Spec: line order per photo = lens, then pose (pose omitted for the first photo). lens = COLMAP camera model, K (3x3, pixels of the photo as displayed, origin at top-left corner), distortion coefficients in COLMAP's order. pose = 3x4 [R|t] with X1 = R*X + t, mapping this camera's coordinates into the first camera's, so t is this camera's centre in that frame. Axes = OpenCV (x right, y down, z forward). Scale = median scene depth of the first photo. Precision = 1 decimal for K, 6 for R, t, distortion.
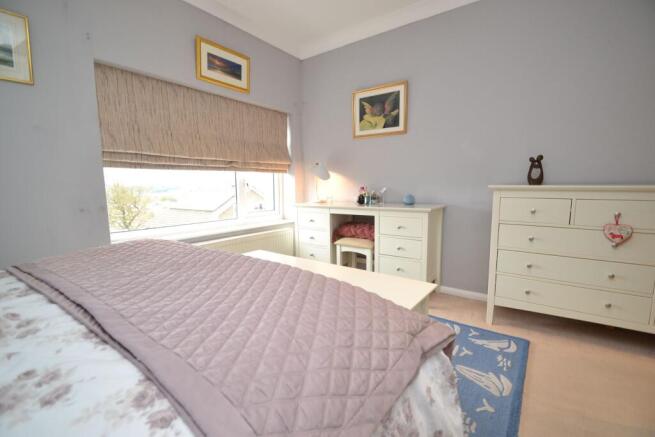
lens RADIAL K [[292.4, 0, 323.0], [0, 292.4, 220.0], [0, 0, 1]] dist [0.015361, -0.015874]
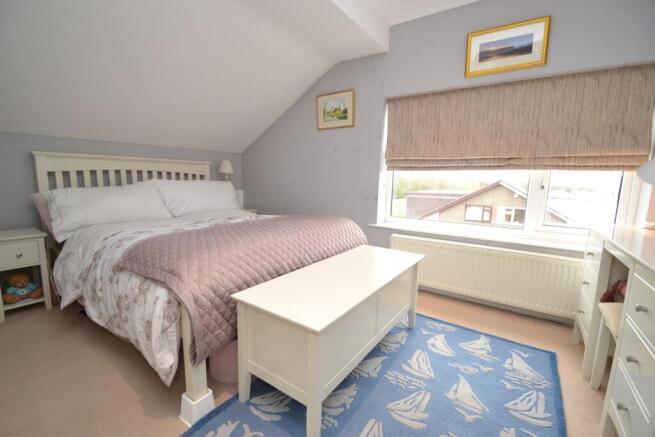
lens RADIAL K [[292.4, 0, 323.0], [0, 292.4, 220.0], [0, 0, 1]] dist [0.015361, -0.015874]
pose [[0.024366, 0.132056, -0.990943, 0.593896], [-0.152983, 0.980055, 0.126843, -0.062178], [0.987928, 0.148507, 0.044083, 0.544208]]
